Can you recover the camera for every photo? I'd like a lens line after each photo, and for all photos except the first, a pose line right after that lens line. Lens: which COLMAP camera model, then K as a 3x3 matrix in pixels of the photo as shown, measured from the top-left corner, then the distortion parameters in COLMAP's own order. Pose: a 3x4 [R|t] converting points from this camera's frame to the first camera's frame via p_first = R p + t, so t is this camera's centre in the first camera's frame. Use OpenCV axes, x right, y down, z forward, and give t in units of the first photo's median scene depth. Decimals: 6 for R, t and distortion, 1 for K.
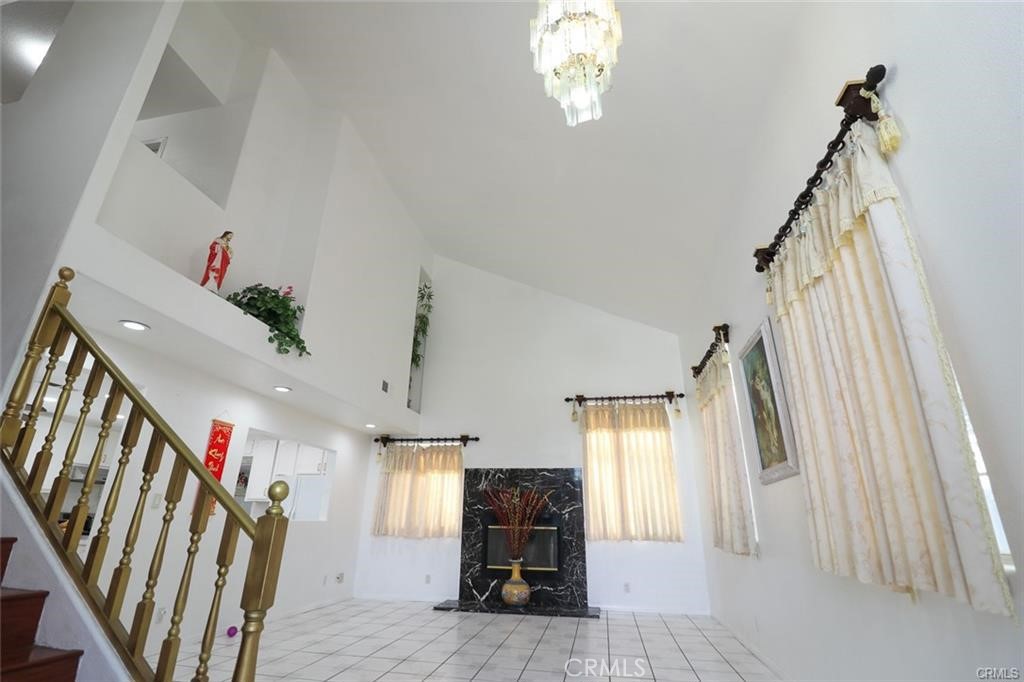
lens RADIAL K [[478.6, 0, 496.3], [0, 478.6, 311.6], [0, 0, 1]] dist [-0.001806, -0.010389]
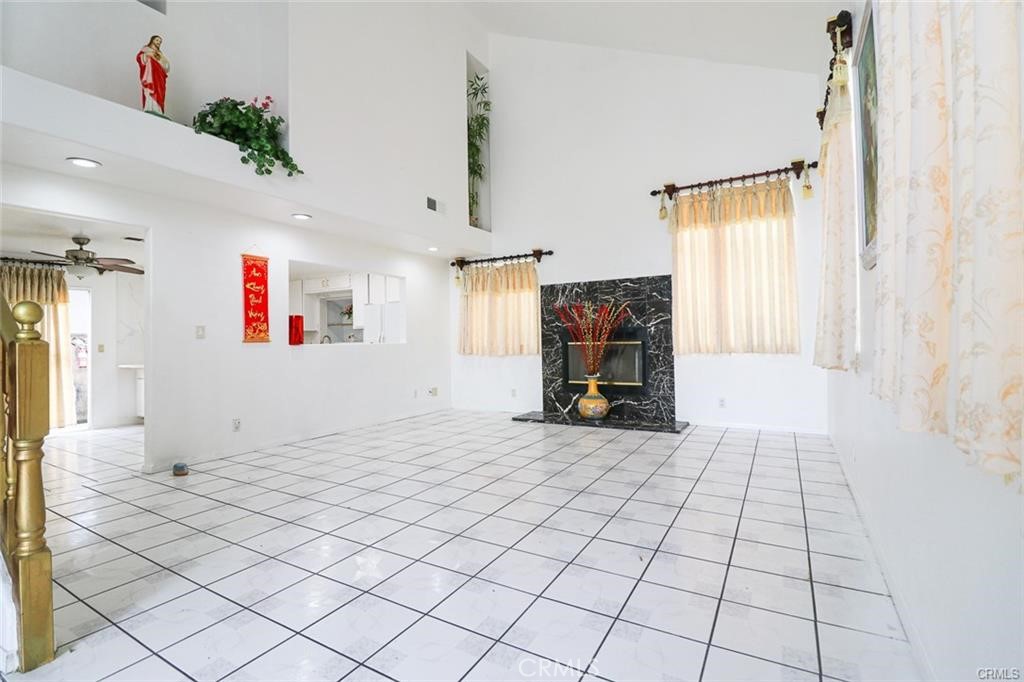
lens RADIAL K [[478.6, 0, 514.9], [0, 478.6, 321.7], [0, 0, 1]] dist [-0.001806, -0.010389]
pose [[0.942569, -0.046282, -0.330790, 0.198878], [0.163811, 0.927125, 0.337054, 0.083613], [0.291084, -0.371883, 0.881461, 0.172036]]
